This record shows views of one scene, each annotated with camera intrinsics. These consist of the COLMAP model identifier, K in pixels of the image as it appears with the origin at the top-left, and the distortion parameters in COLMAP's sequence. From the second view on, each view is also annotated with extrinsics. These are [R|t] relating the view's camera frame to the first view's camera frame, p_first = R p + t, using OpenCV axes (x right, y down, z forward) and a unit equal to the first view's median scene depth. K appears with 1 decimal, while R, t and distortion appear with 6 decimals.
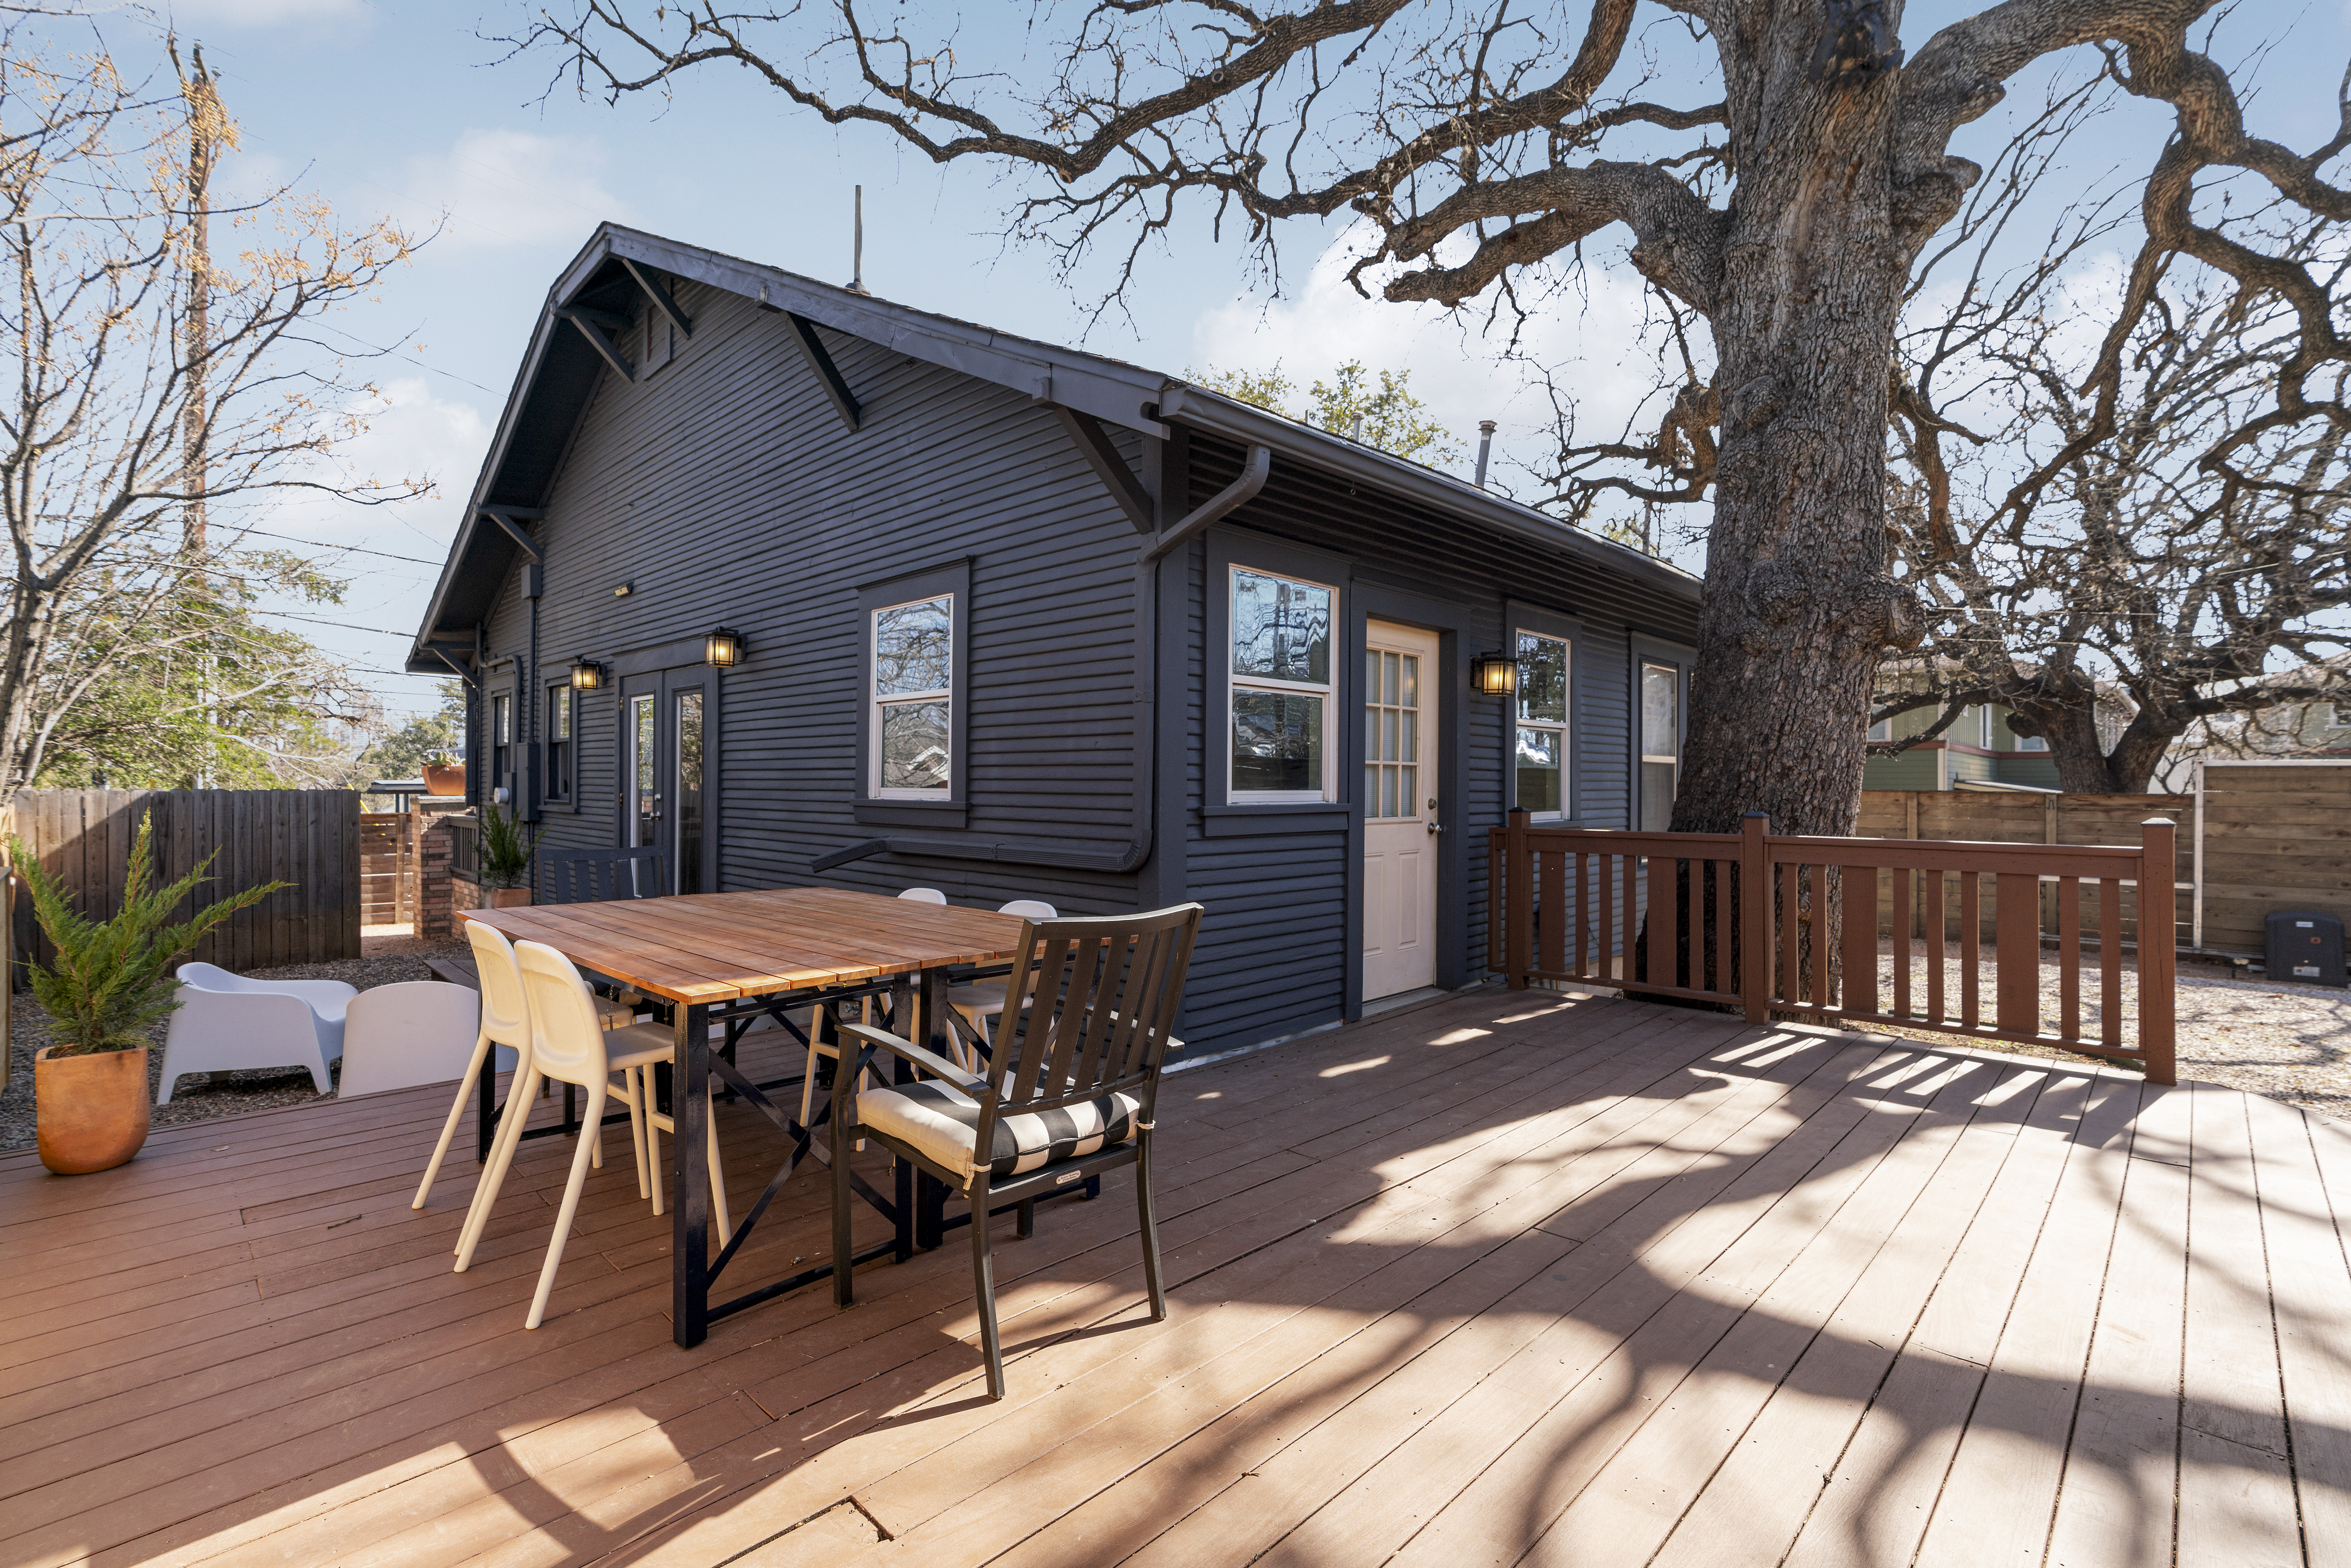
lens RADIAL K [[1072.4, 0, 1175.2], [0, 1072.4, 783.7], [0, 0, 1]] dist [-0.008025, 0.002219]
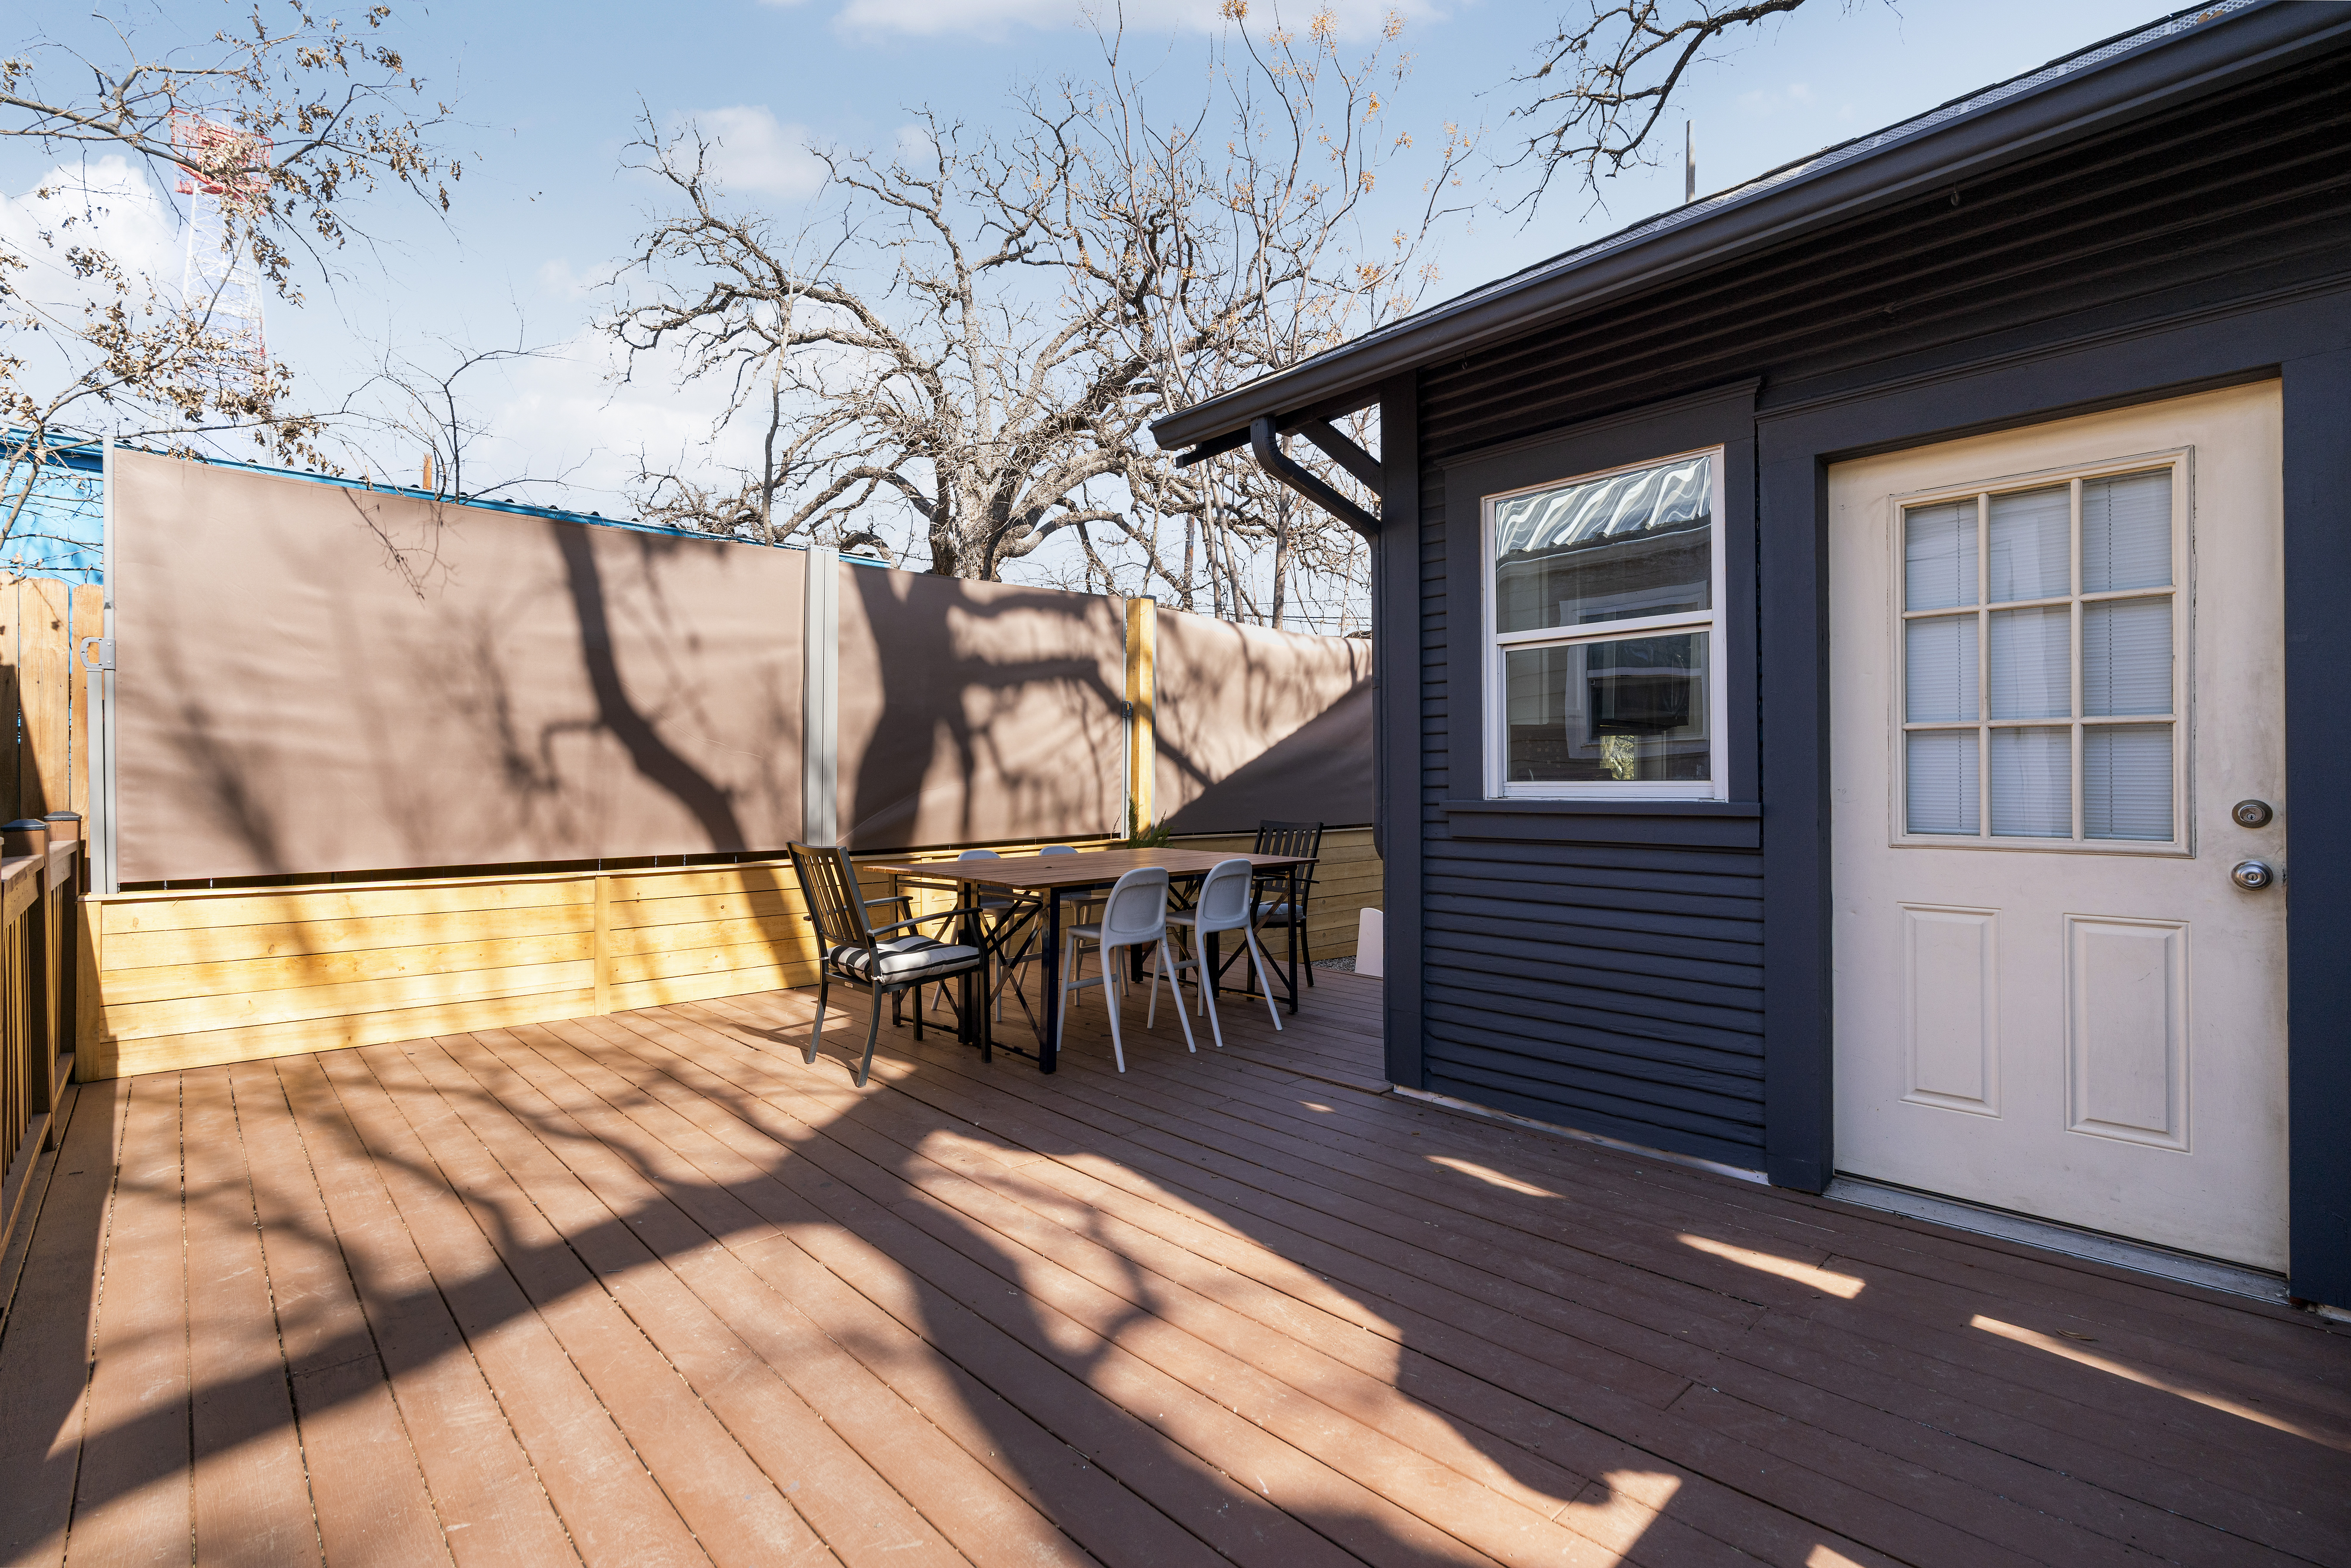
lens RADIAL K [[1072.3, 0, 1181.2], [0, 1072.3, 779.7], [0, 0, 1]] dist [-0.008025, 0.002219]
pose [[-0.048546, -0.003967, -0.998813, 0.476720], [0.014014, 0.999891, -0.004653, 0.002357], [0.998723, -0.014223, -0.048485, 0.449068]]
